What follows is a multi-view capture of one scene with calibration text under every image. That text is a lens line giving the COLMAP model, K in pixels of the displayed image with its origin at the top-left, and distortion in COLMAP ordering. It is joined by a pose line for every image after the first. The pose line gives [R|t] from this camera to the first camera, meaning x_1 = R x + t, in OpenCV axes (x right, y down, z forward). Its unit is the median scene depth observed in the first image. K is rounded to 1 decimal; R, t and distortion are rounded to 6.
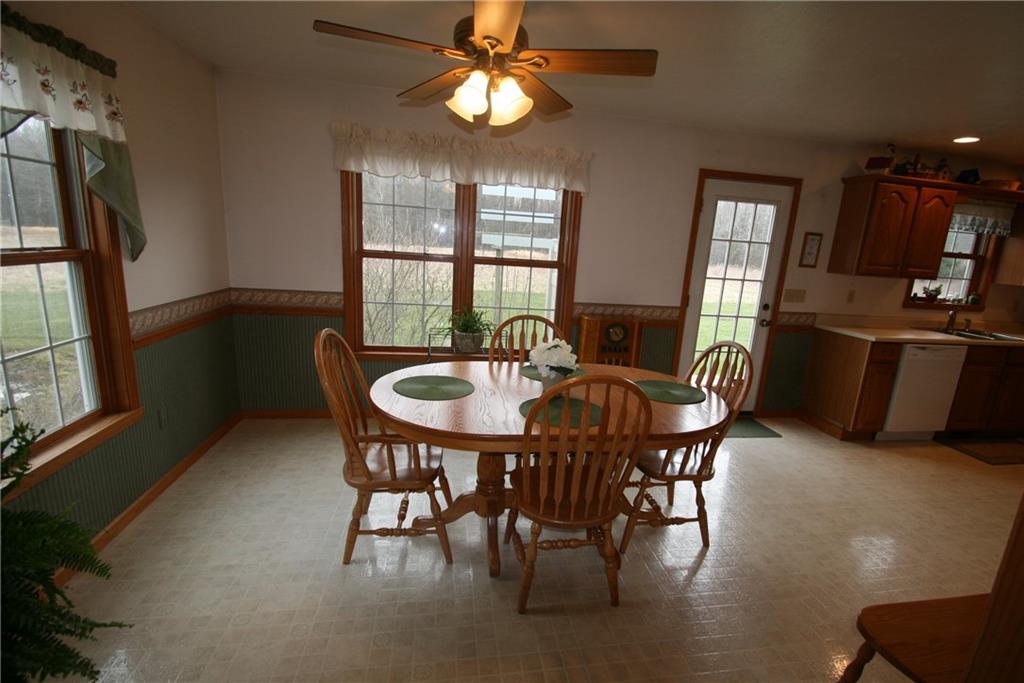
lens RADIAL K [[481.2, 0, 528.9], [0, 481.2, 354.0], [0, 0, 1]] dist [0.021601, -0.020254]
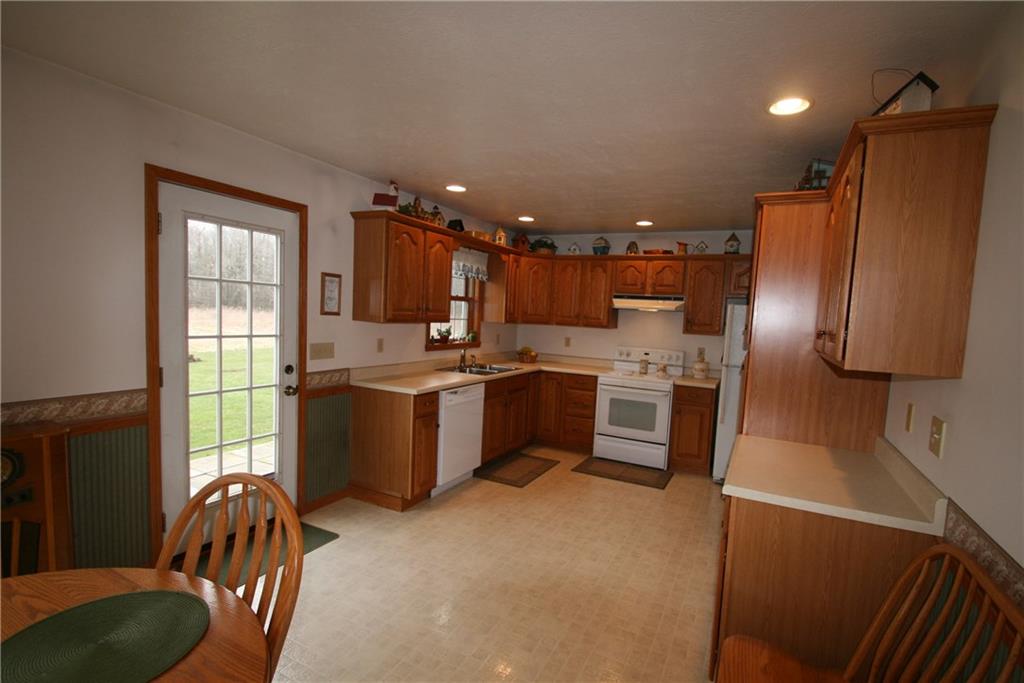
lens RADIAL K [[481.2, 0, 528.9], [0, 481.2, 354.0], [0, 0, 1]] dist [0.021601, -0.020254]
pose [[0.592461, -0.103295, 0.798949, 0.122905], [0.168410, 0.985714, 0.002557, -0.063220], [-0.787799, 0.133037, 0.601393, 0.269859]]
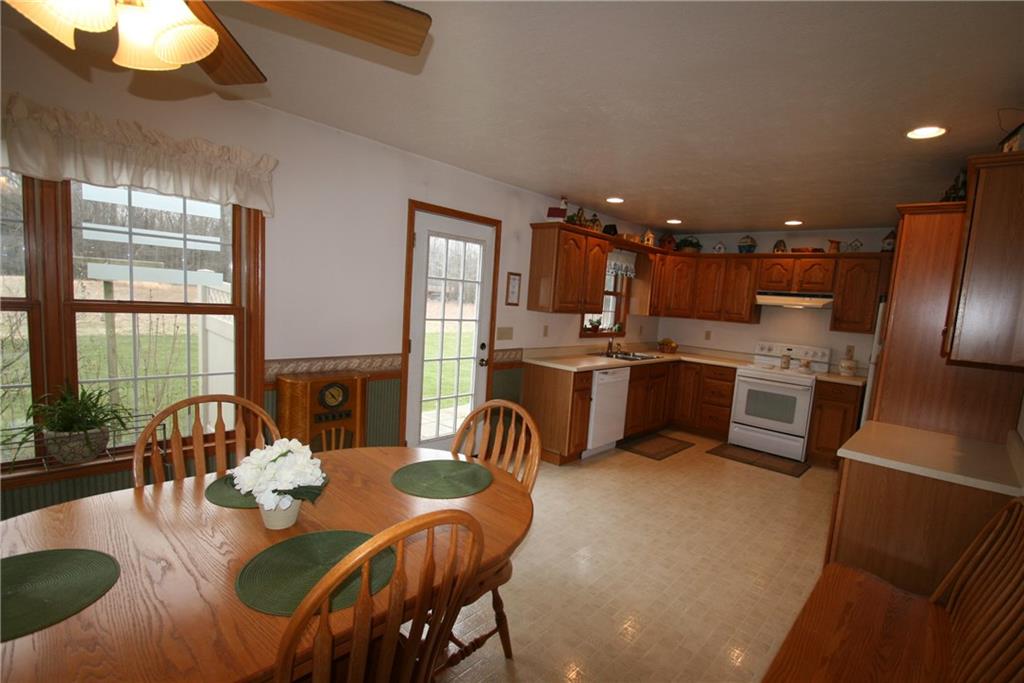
lens RADIAL K [[481.2, 0, 528.9], [0, 481.2, 354.0], [0, 0, 1]] dist [0.021601, -0.020254]
pose [[0.787882, -0.081675, 0.610386, -0.036464], [0.119582, 0.992591, -0.021538, -0.051886], [-0.604104, 0.089960, 0.791812, 0.178743]]
